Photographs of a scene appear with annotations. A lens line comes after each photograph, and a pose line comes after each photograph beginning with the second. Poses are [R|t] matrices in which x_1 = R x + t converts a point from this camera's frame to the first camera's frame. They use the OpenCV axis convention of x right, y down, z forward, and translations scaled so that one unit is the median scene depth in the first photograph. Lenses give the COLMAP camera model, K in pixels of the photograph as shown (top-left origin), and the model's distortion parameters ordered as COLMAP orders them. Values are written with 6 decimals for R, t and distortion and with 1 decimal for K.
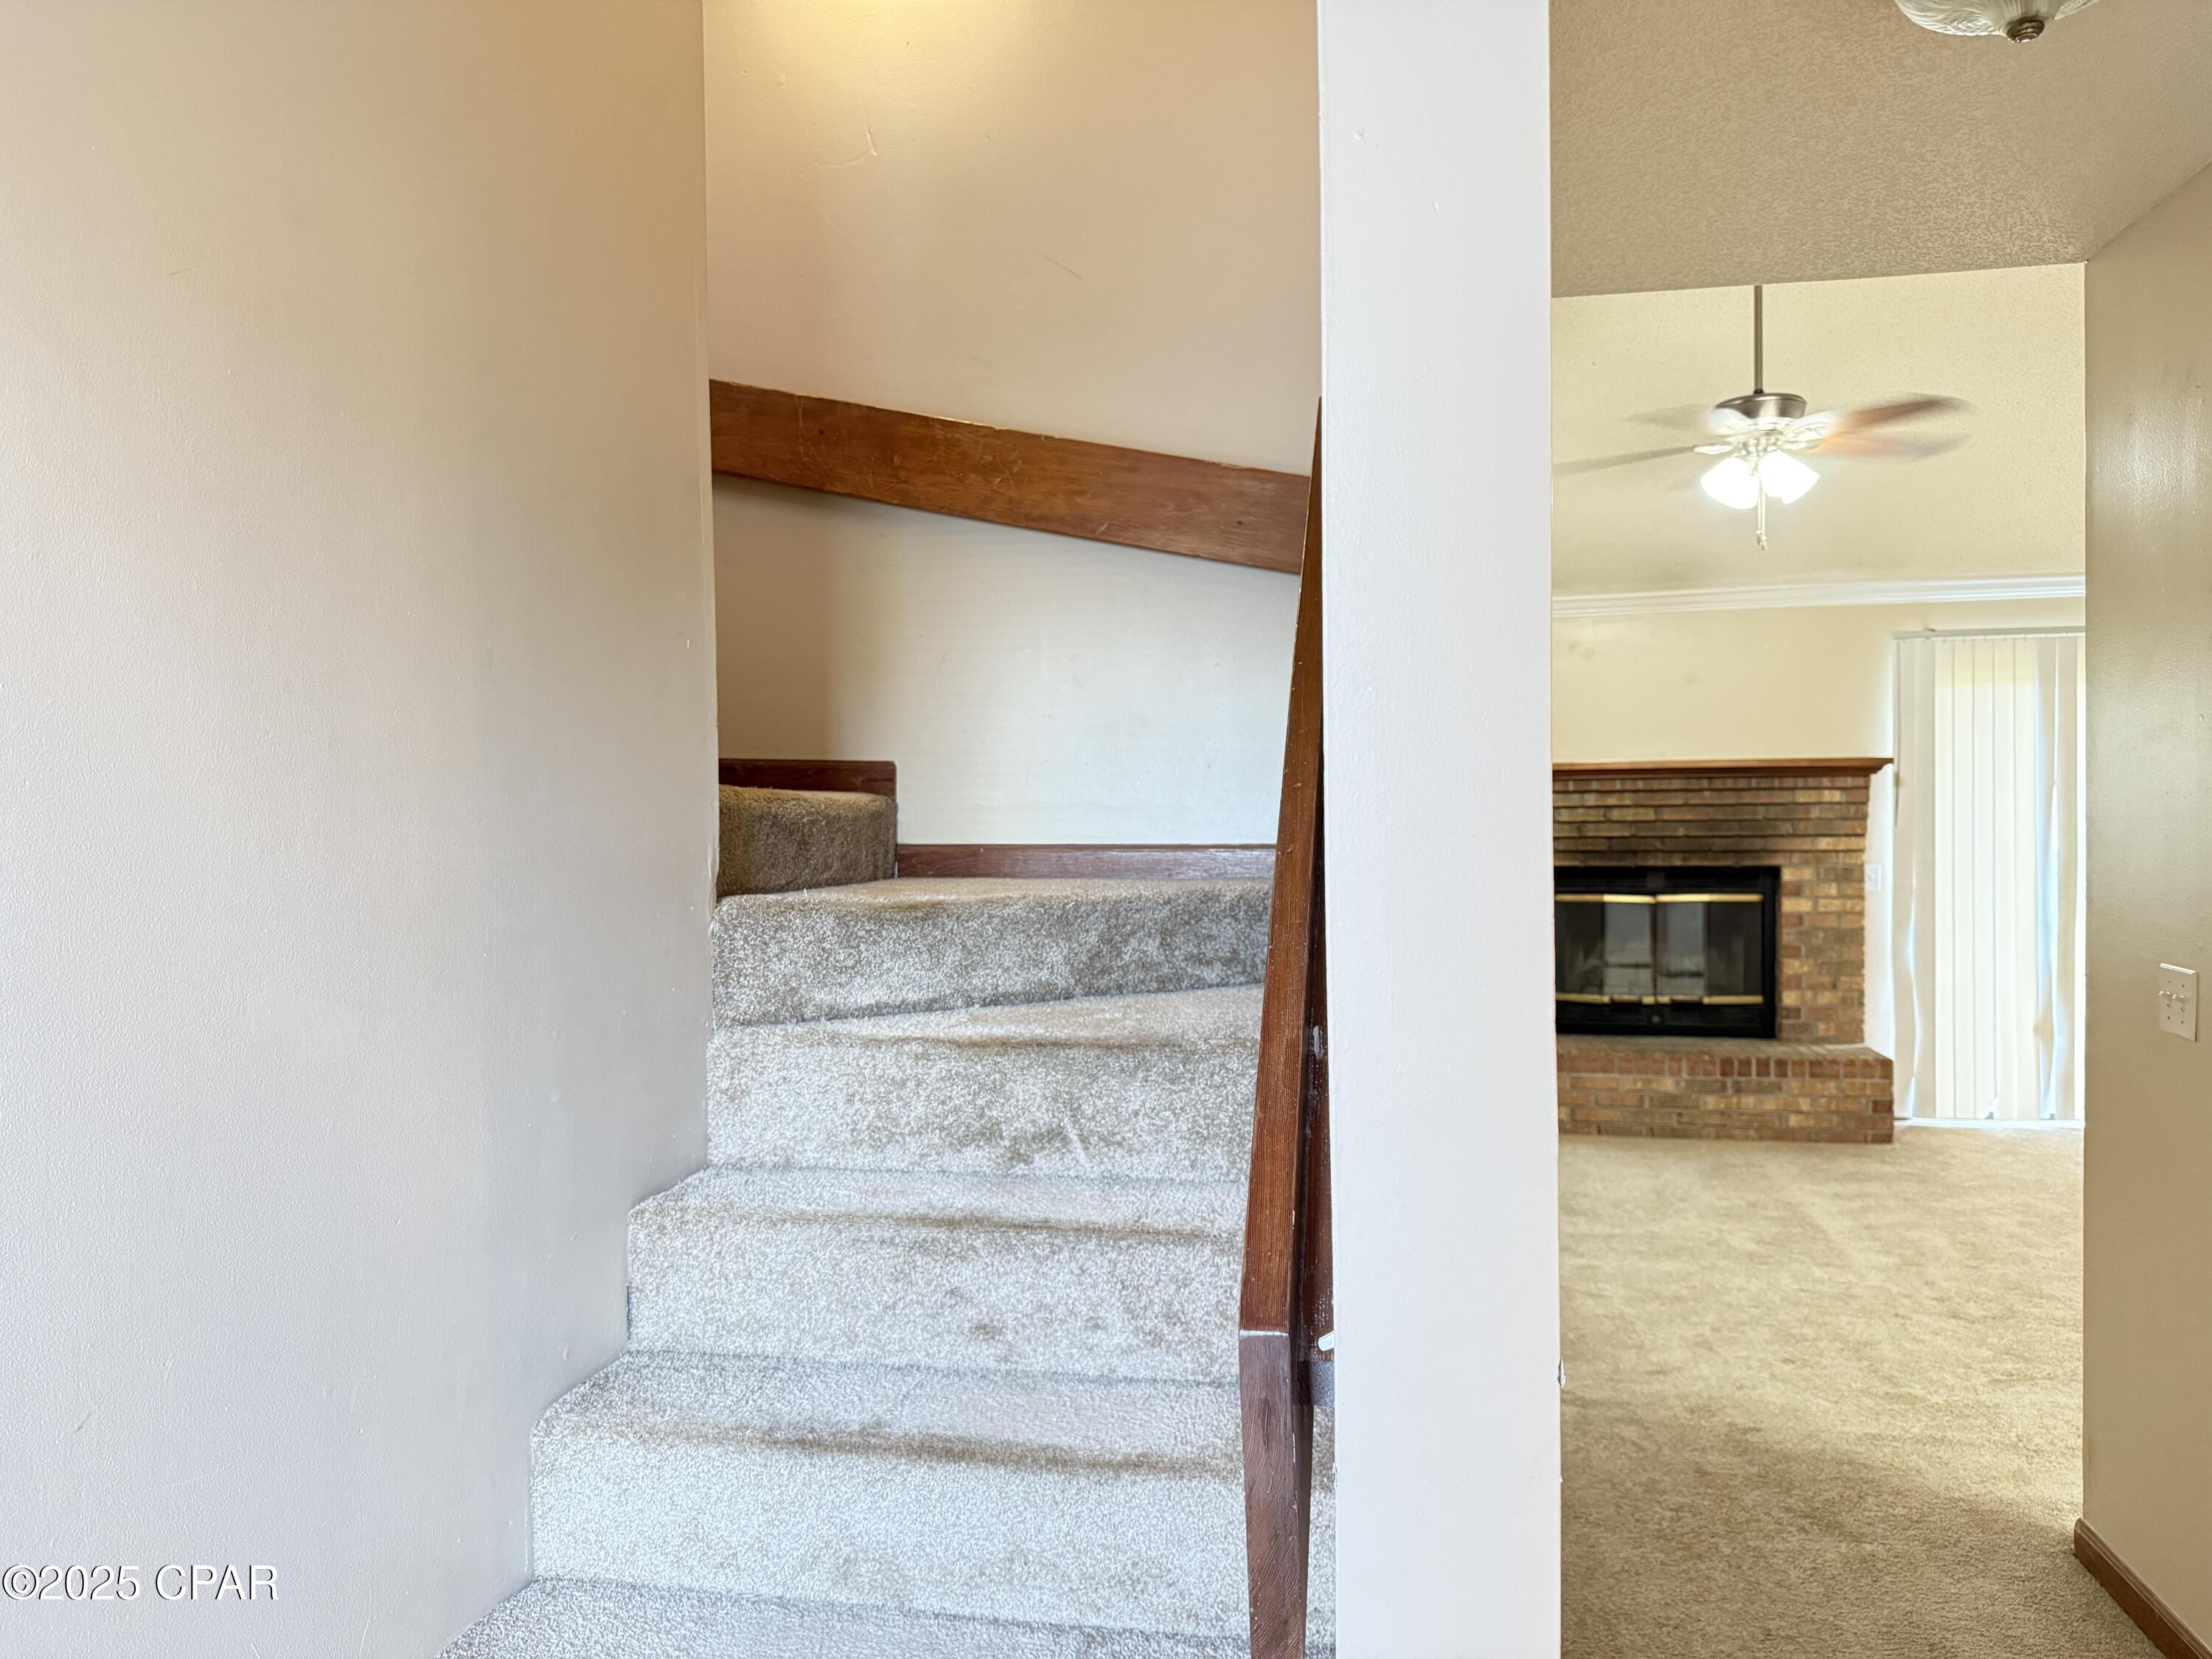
lens RADIAL K [[1543.9, 0, 1118.0], [0, 1543.9, 826.2], [0, 0, 1]] dist [0.061044, -0.095888]
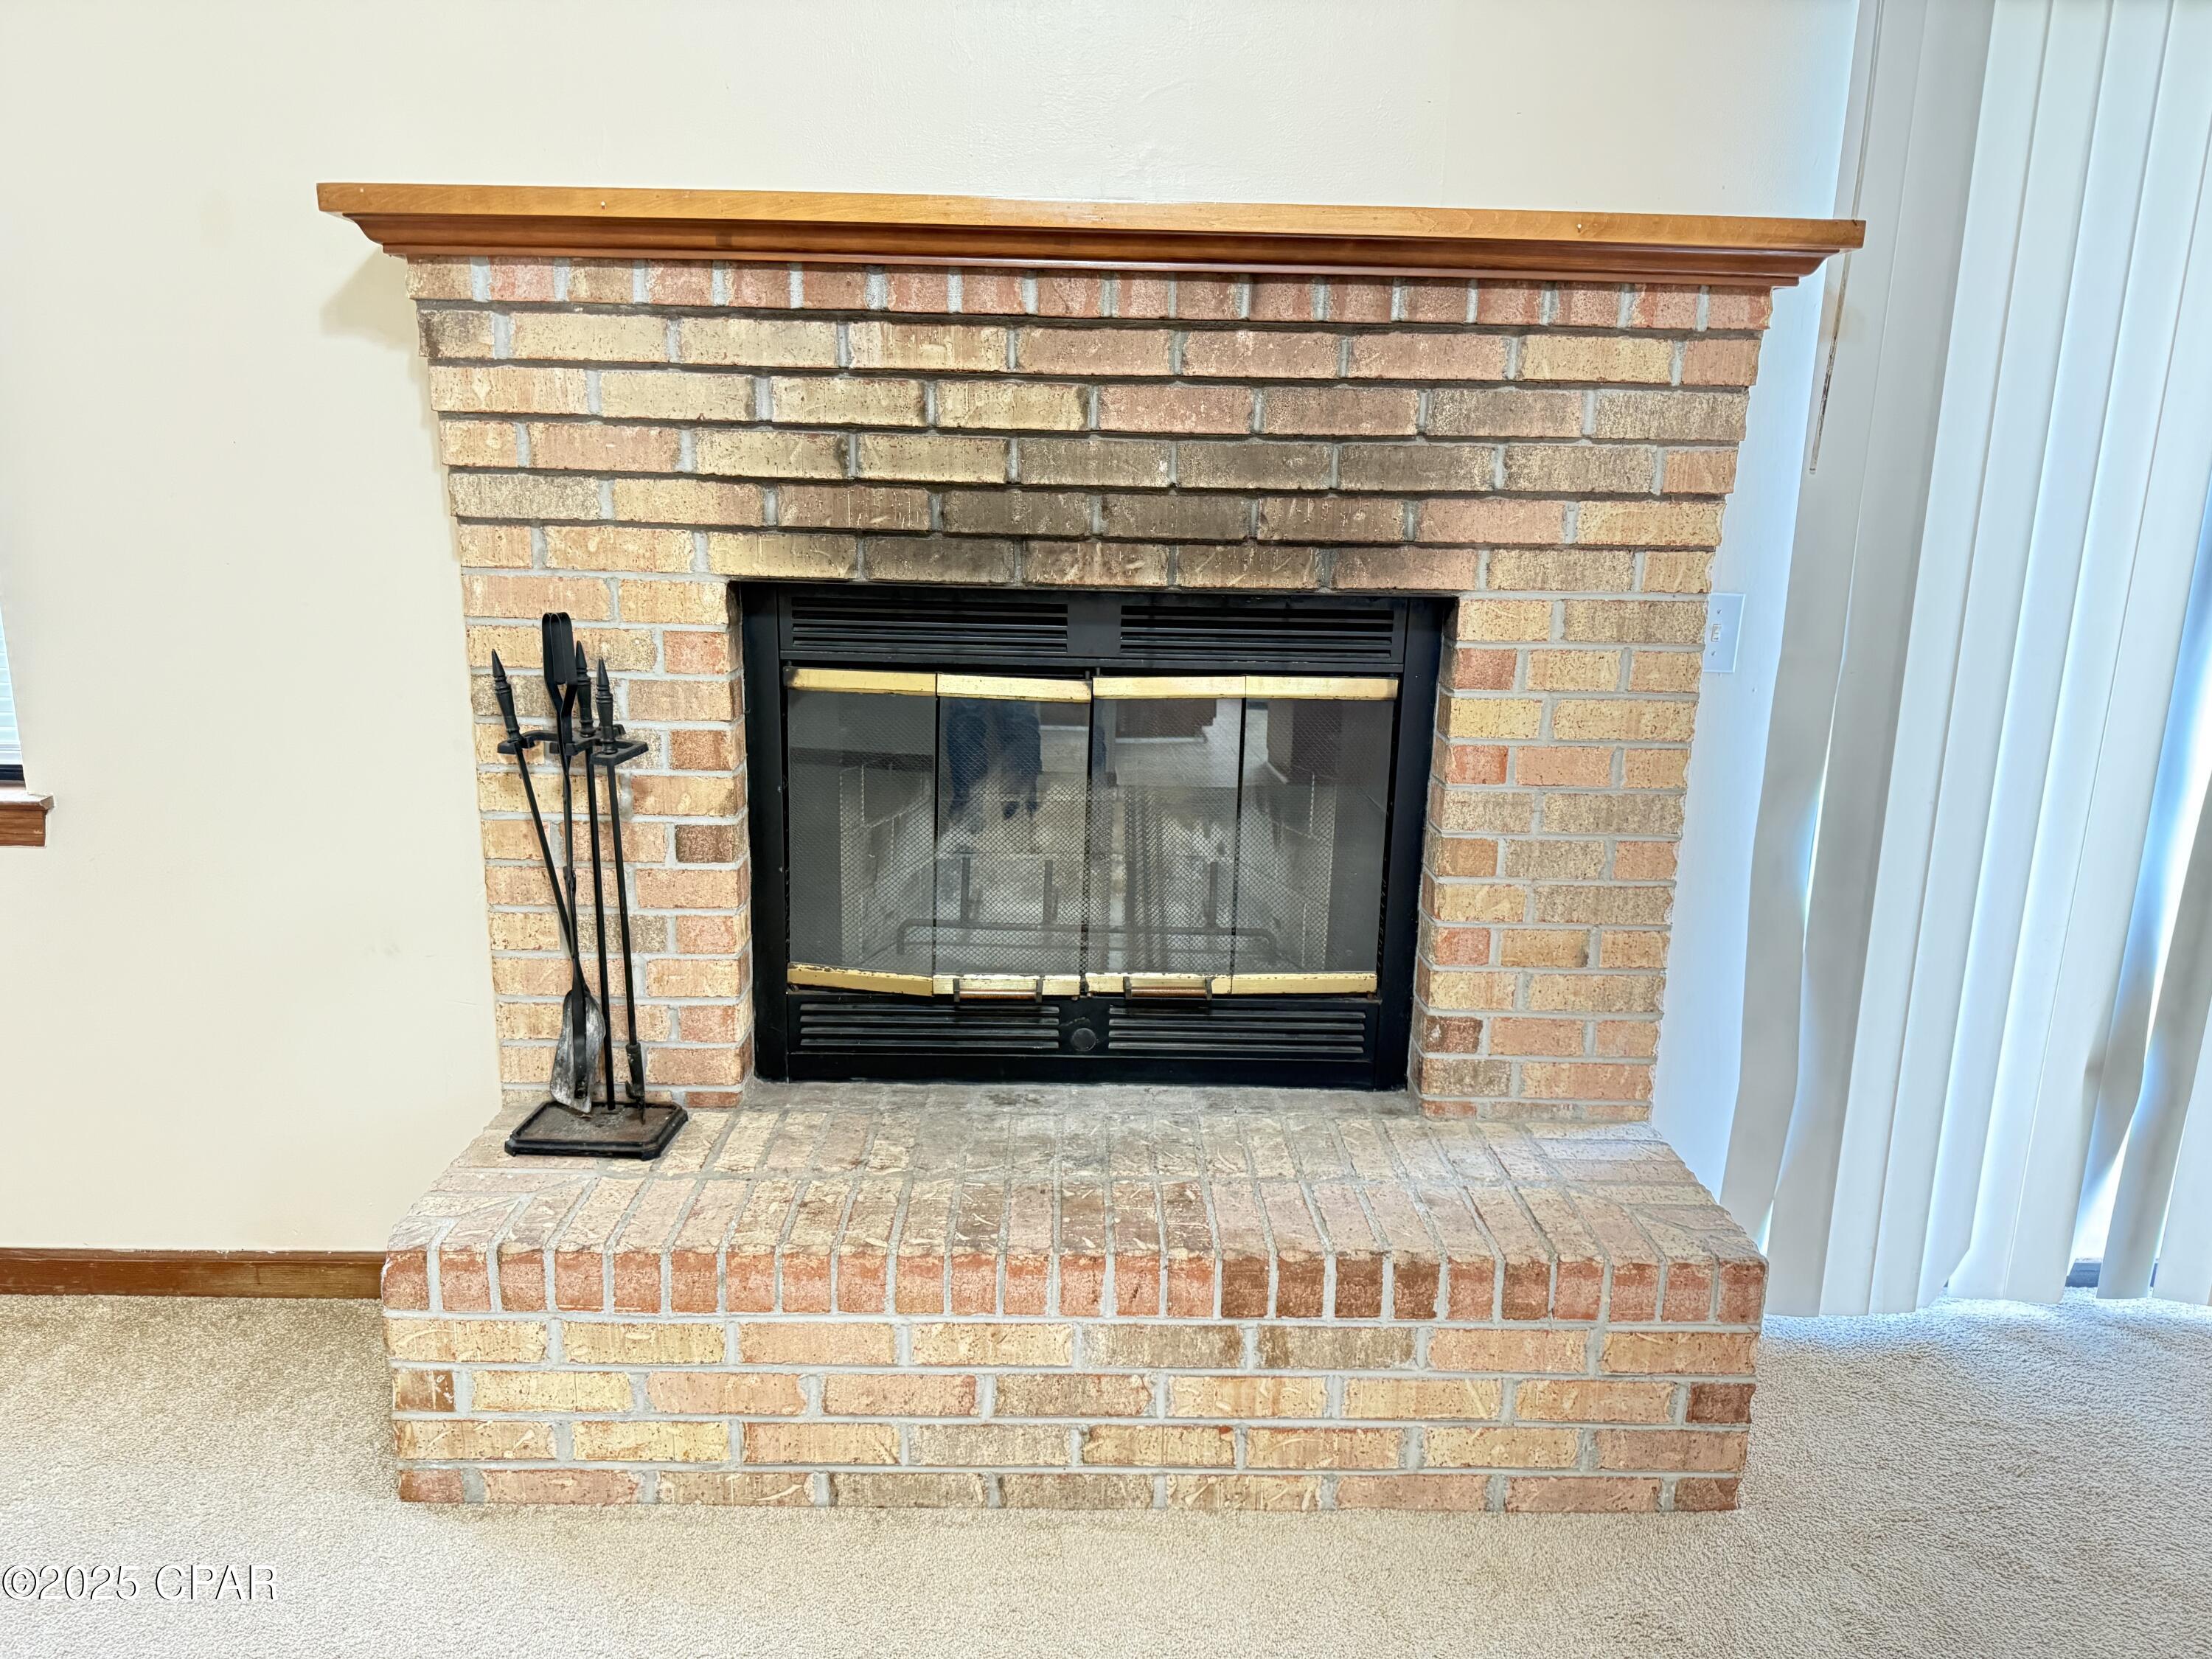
lens RADIAL K [[1543.9, 0, 1116.1], [0, 1543.9, 838.5], [0, 0, 1]] dist [0.061044, -0.095888]
pose [[0.976920, -0.018021, 0.212844, 0.293132], [-0.029643, 0.975356, 0.218637, 0.007557], [-0.211539, -0.219900, 0.952311, 0.711826]]
